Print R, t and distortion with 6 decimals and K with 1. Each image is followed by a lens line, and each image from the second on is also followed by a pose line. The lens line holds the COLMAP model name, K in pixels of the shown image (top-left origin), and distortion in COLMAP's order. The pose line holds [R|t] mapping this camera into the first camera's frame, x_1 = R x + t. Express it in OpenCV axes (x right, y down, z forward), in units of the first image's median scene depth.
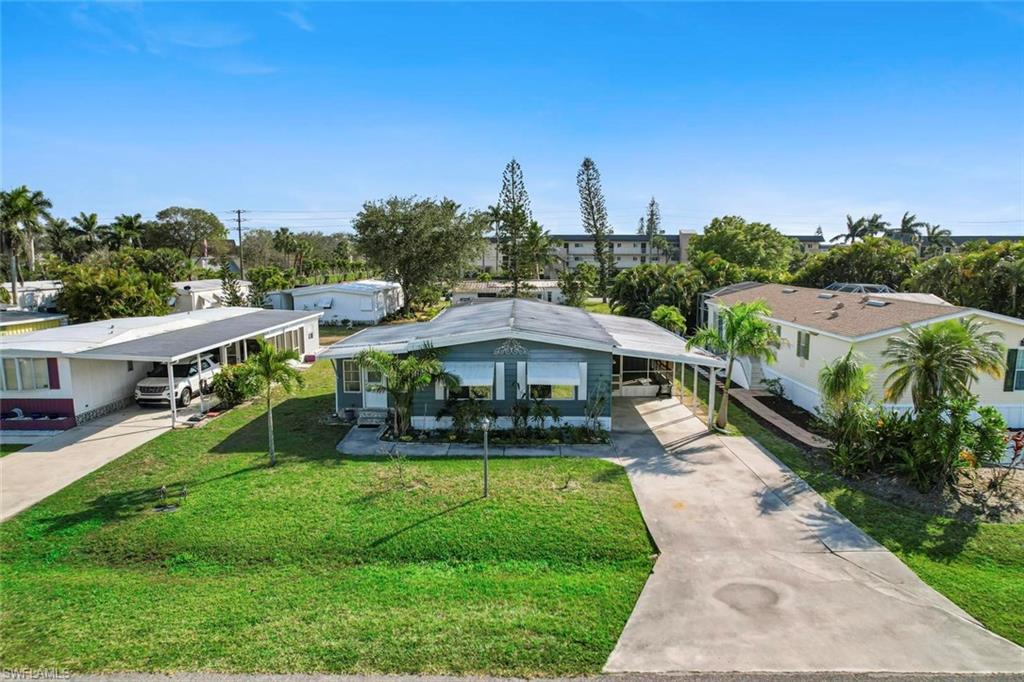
lens RADIAL K [[667.4, 0, 514.2], [0, 667.4, 338.7], [0, 0, 1]] dist [-0.056524, 0.038171]
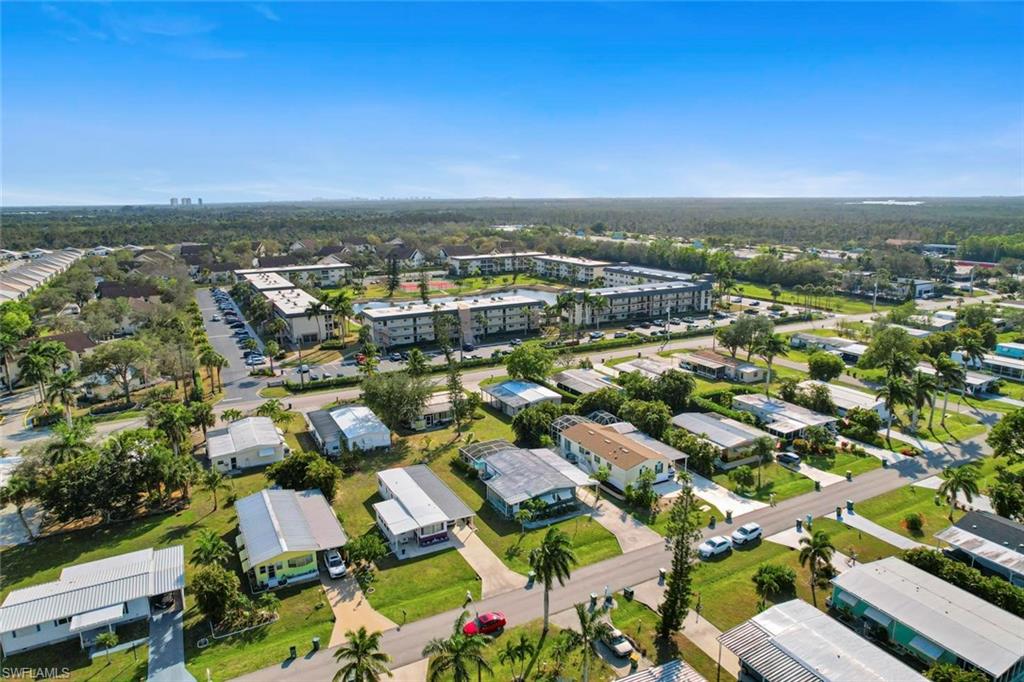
lens RADIAL K [[667.4, 0, 514.5], [0, 667.4, 341.6], [0, 0, 1]] dist [-0.056524, 0.038171]
pose [[0.879975, -0.119567, 0.459725, -2.165513], [0.077568, 0.990982, 0.109263, -1.478776], [-0.468643, -0.060488, 0.881314, -2.600557]]
